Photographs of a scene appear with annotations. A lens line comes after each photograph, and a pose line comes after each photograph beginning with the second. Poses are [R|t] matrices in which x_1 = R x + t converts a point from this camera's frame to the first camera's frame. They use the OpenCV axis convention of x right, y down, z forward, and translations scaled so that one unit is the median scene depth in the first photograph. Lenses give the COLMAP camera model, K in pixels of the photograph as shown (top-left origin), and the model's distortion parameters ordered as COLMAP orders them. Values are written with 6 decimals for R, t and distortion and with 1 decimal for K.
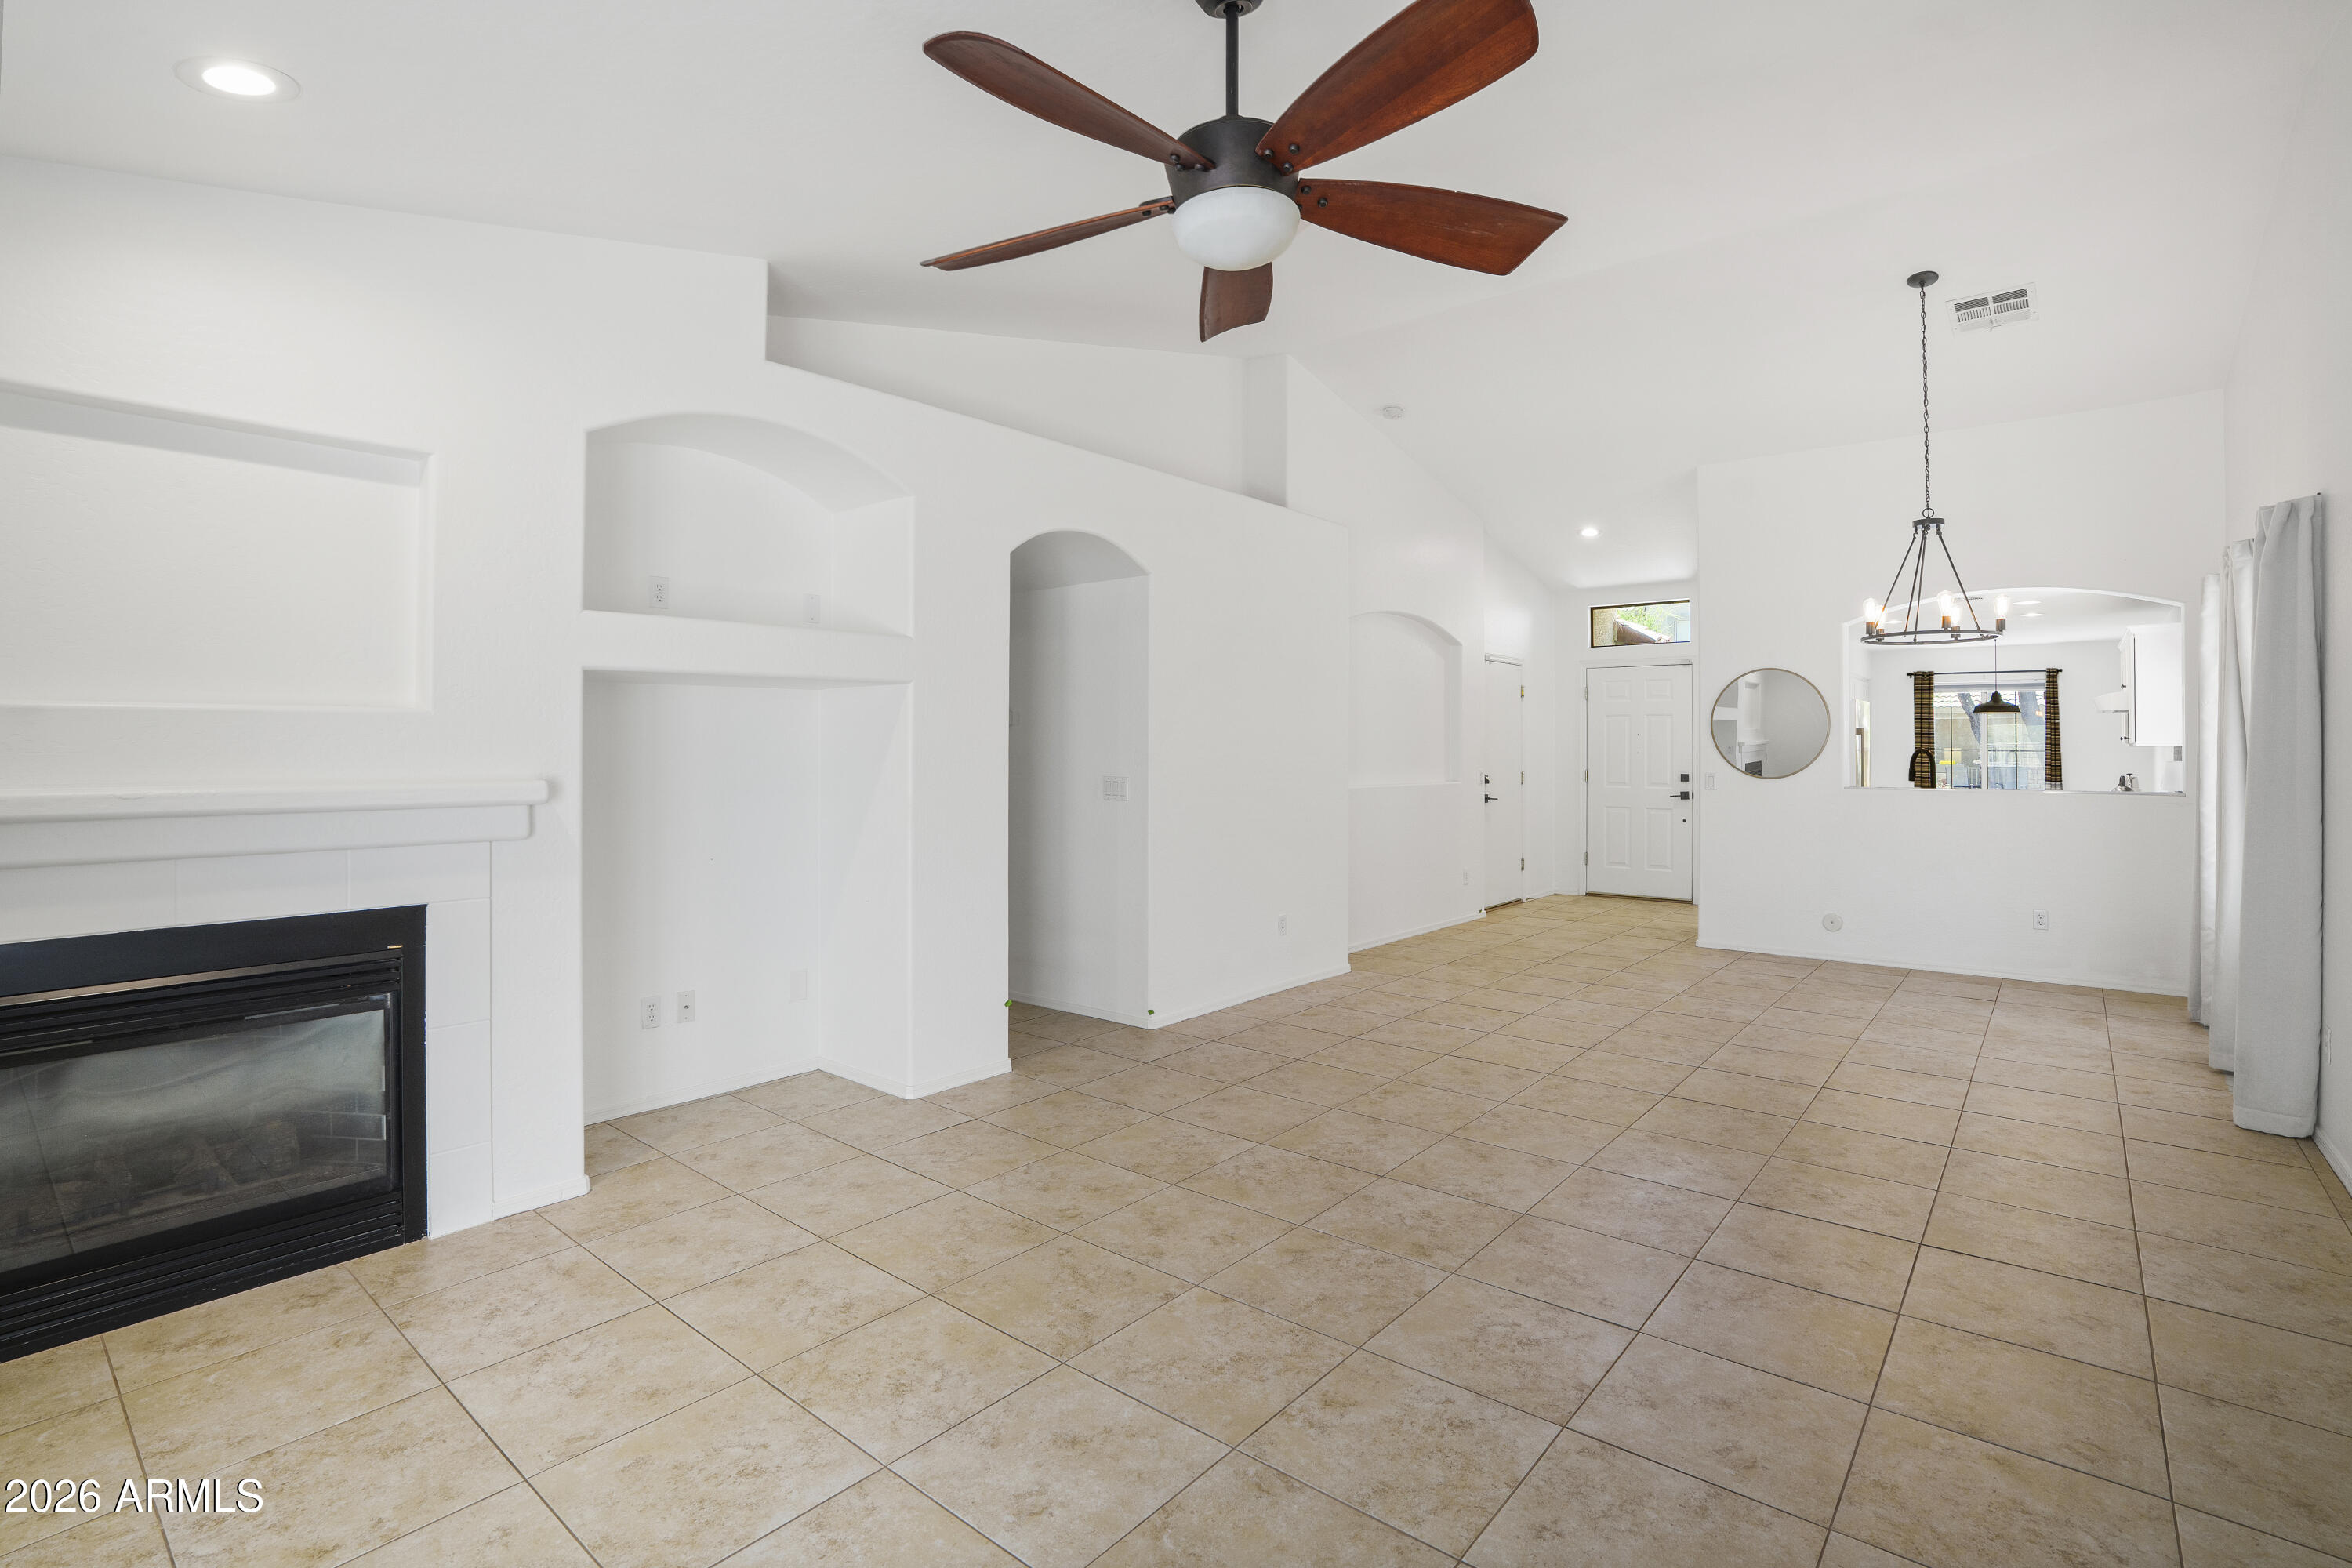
lens RADIAL K [[1108.9, 0, 1163.3], [0, 1108.9, 742.1], [0, 0, 1]] dist [-0.063000, 0.022383]
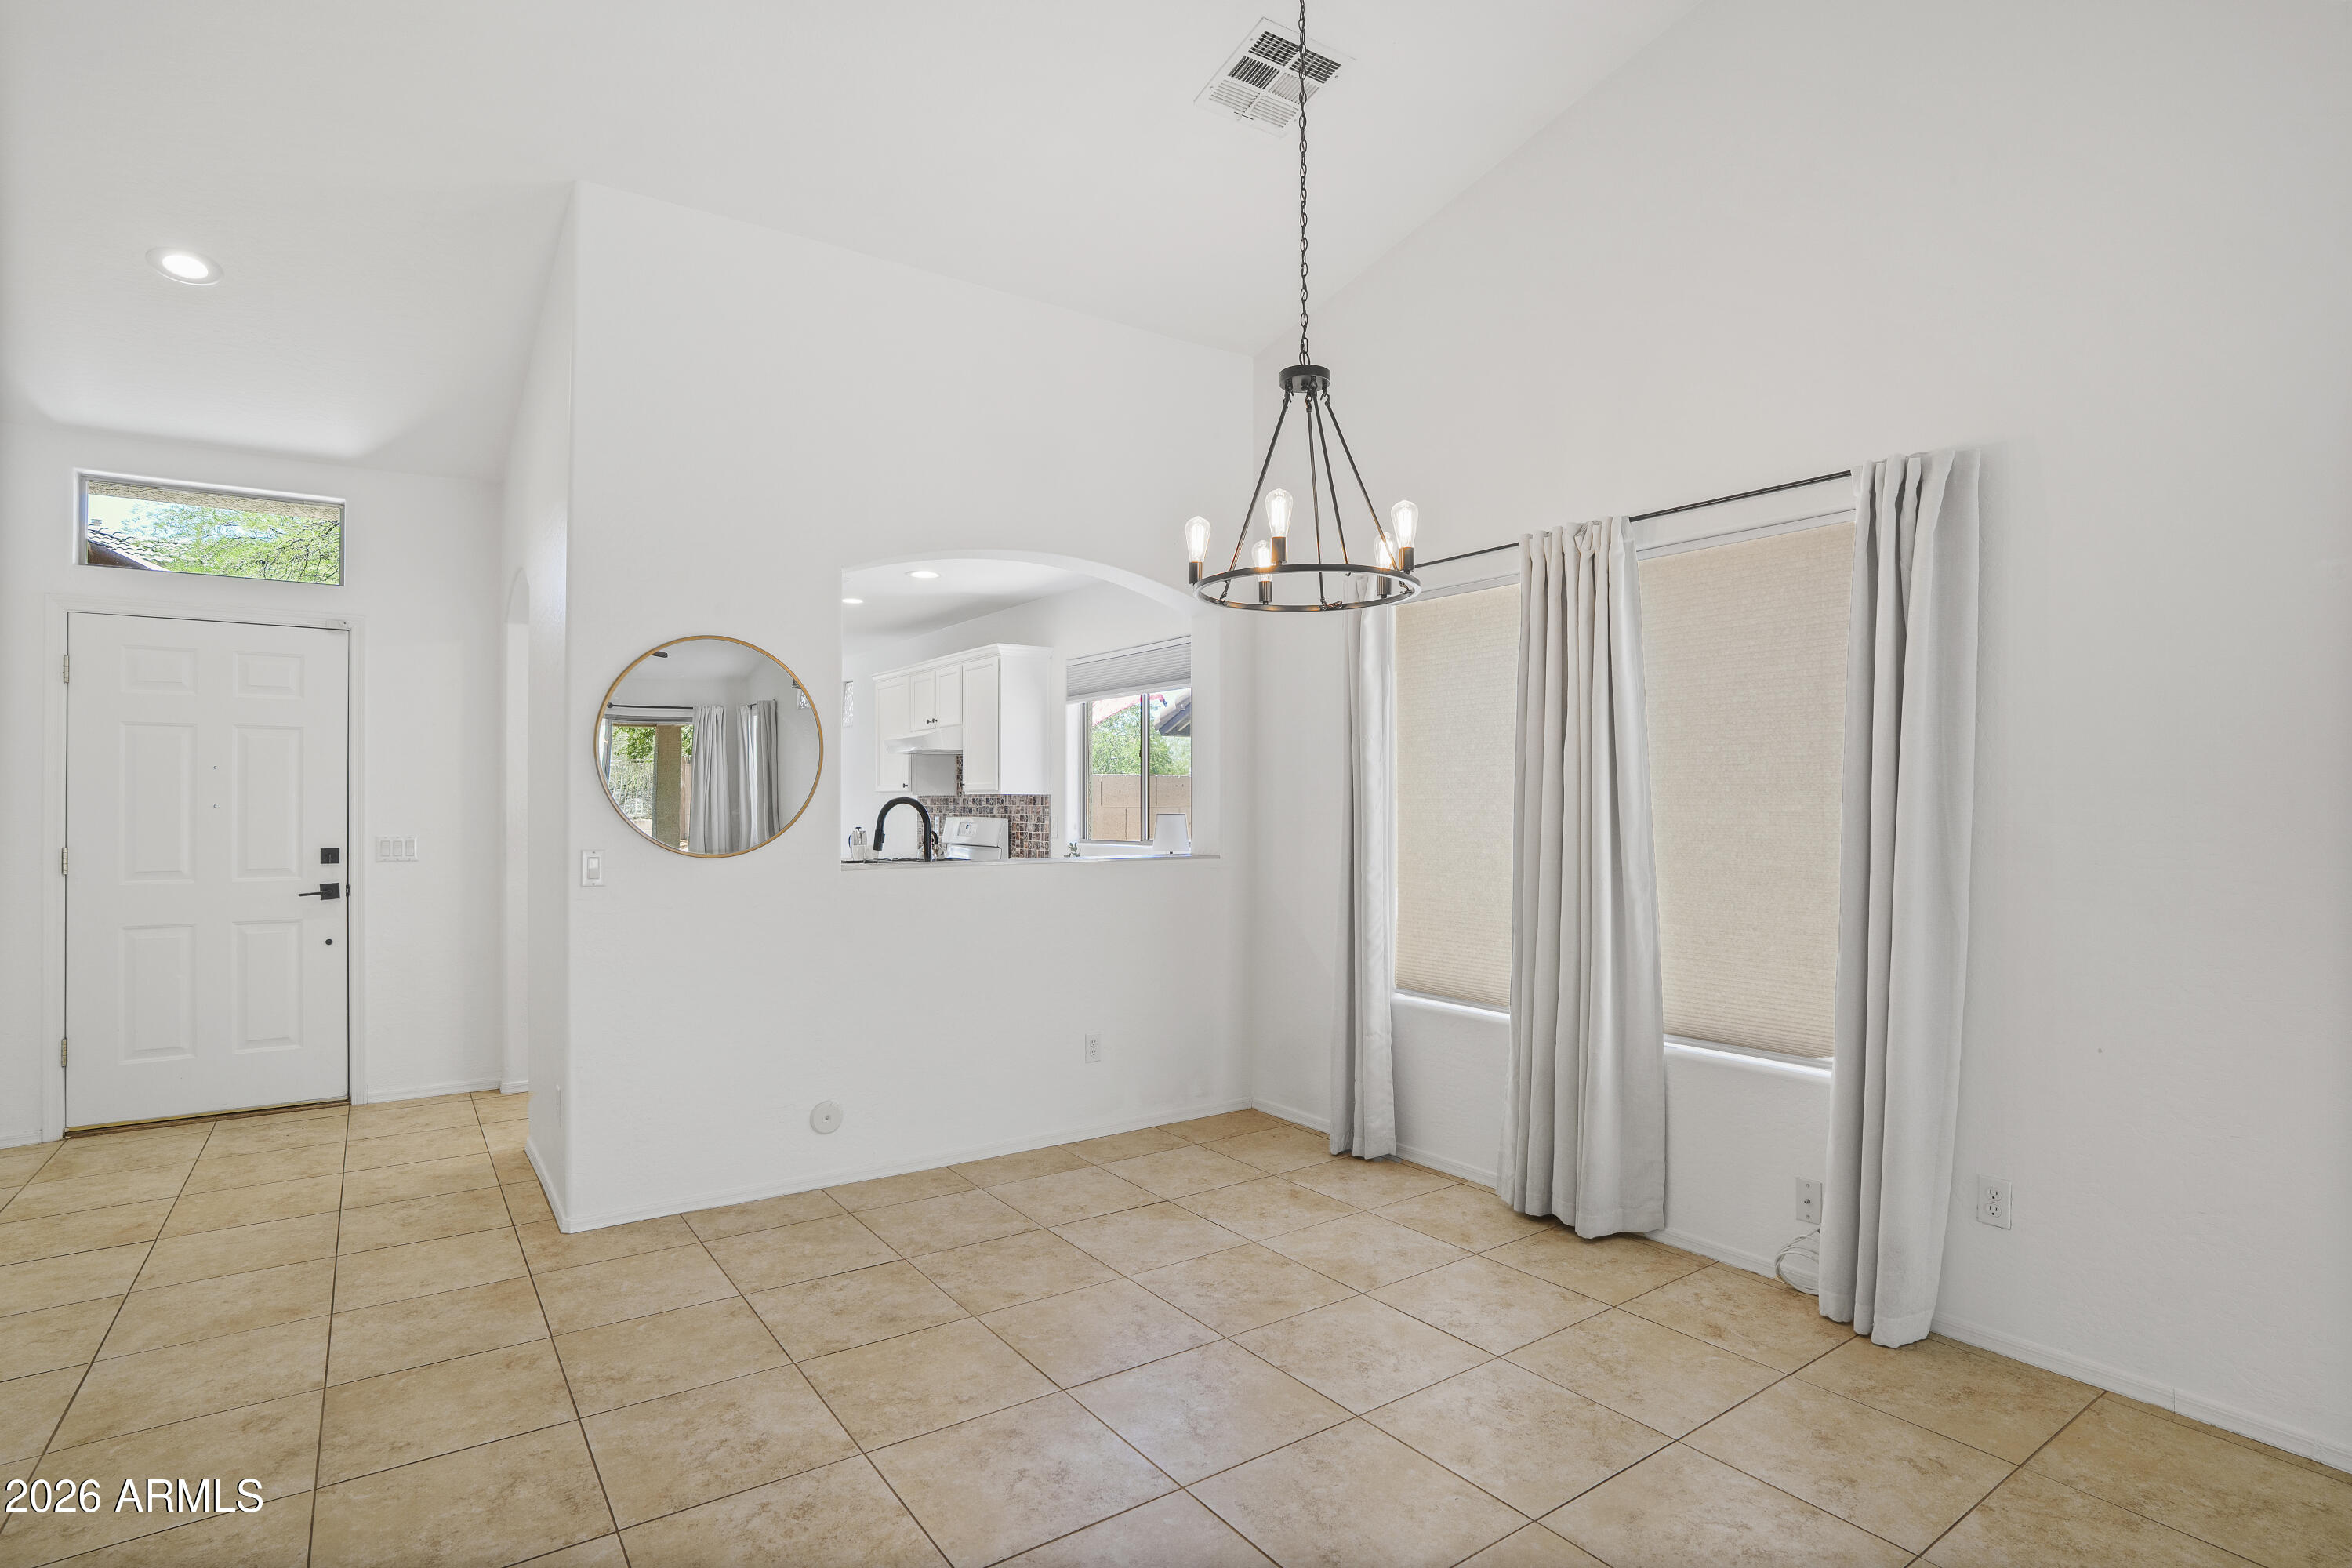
lens RADIAL K [[1156.0, 0, 1166.2], [0, 1156.0, 798.1], [0, 0, 1]] dist [-0.036773, 0.000574]
pose [[0.258440, 0.002014, 0.966025, 0.195734], [-0.006481, 0.999979, -0.000351, 0.010409], [-0.966006, -0.006170, 0.258447, 1.295984]]
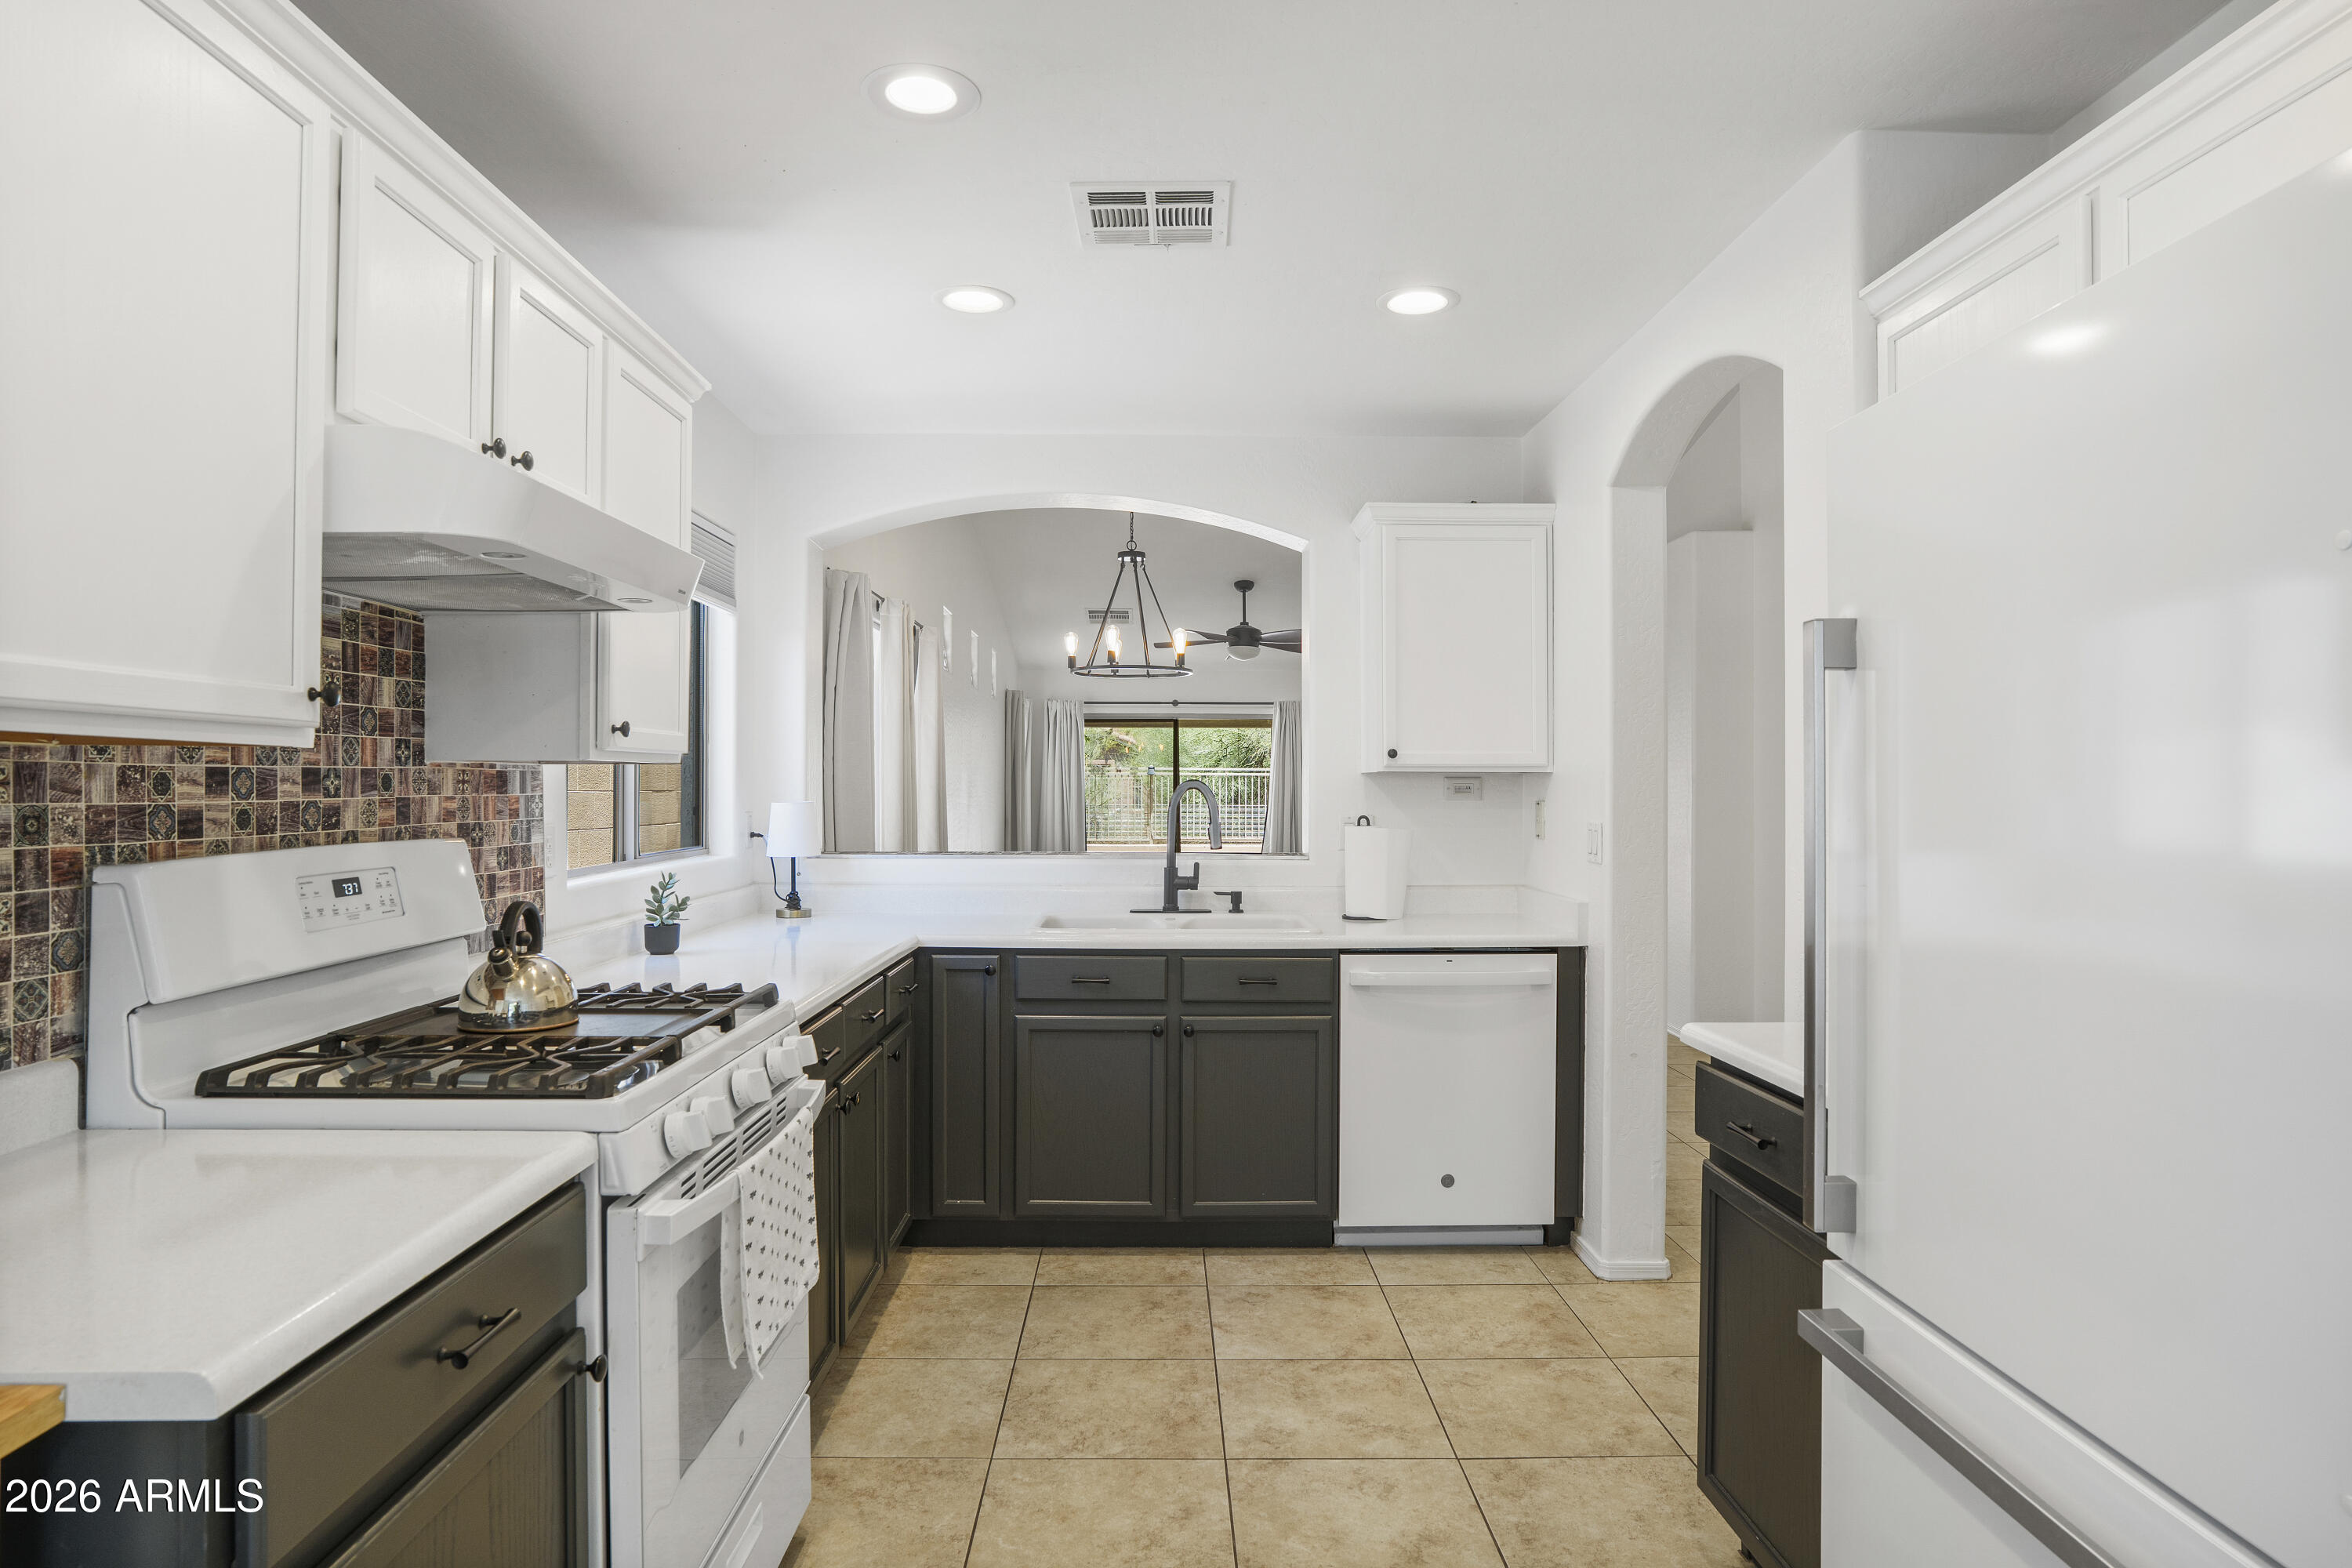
lens RADIAL K [[1340.1, 0, 1172.4], [0, 1340.1, 776.5], [0, 0, 1]] dist [-0.059072, 0.035918]
pose [[-0.753542, -0.009092, -0.657337, 2.116666], [-0.000099, 0.999906, -0.013717, 0.022779], [0.657400, -0.010271, -0.753472, 2.767427]]
